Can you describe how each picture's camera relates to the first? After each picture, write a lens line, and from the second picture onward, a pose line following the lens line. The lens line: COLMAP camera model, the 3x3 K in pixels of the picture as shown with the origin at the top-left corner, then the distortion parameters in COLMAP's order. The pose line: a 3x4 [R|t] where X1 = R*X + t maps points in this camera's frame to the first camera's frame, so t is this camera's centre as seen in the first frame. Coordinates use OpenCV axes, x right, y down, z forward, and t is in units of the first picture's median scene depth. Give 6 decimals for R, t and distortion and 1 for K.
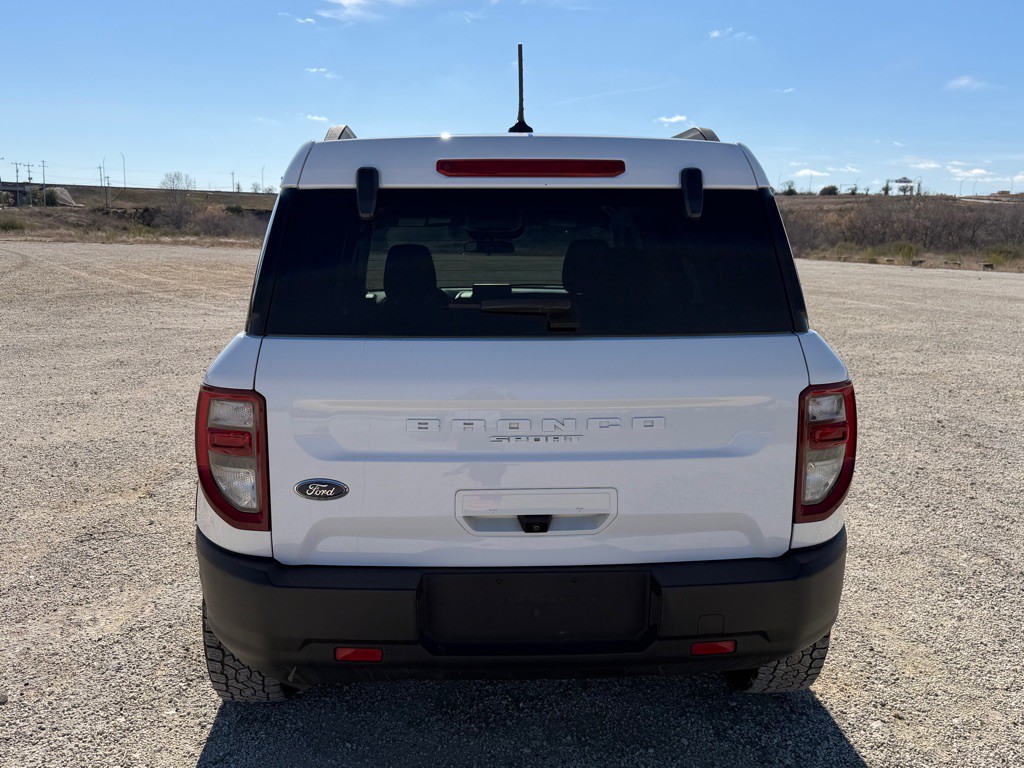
lens RADIAL K [[862.0, 0, 512.0], [0, 862.0, 384.0], [0, 0, 1]] dist [0.065344, -0.063514]
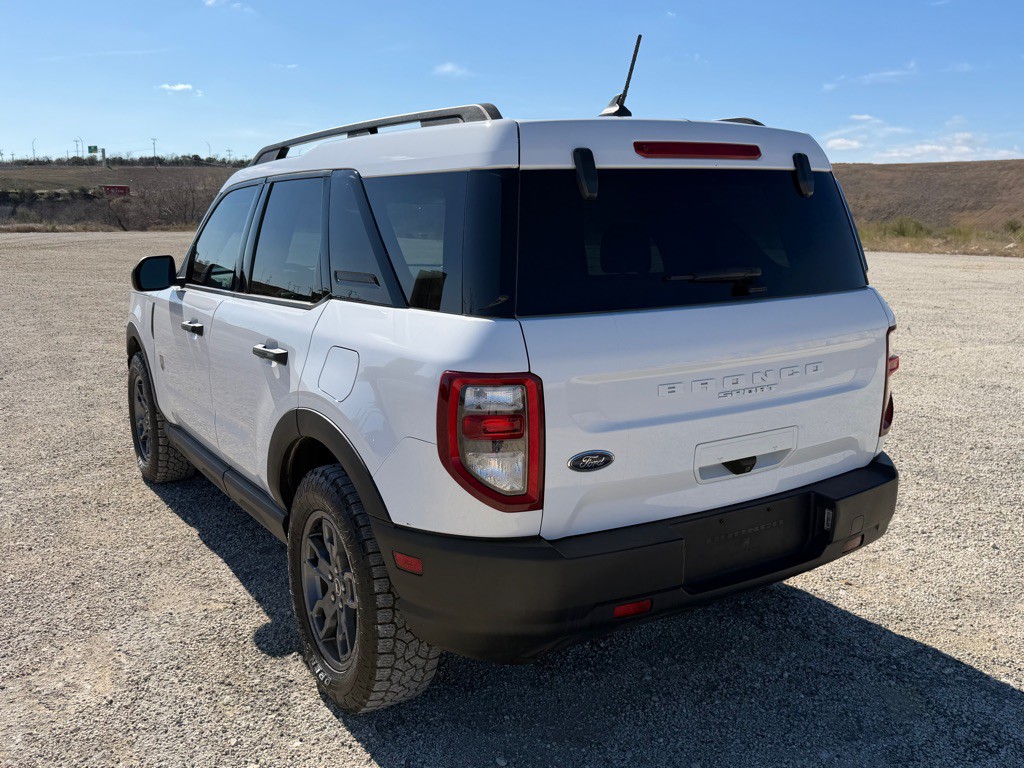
lens RADIAL K [[862.0, 0, 512.0], [0, 862.0, 384.0], [0, 0, 1]] dist [0.065344, -0.063514]
pose [[0.886898, -0.101993, 0.450566, -0.747787], [0.089260, 0.994778, 0.049483, -0.029355], [-0.453261, -0.003669, 0.891370, 0.118212]]
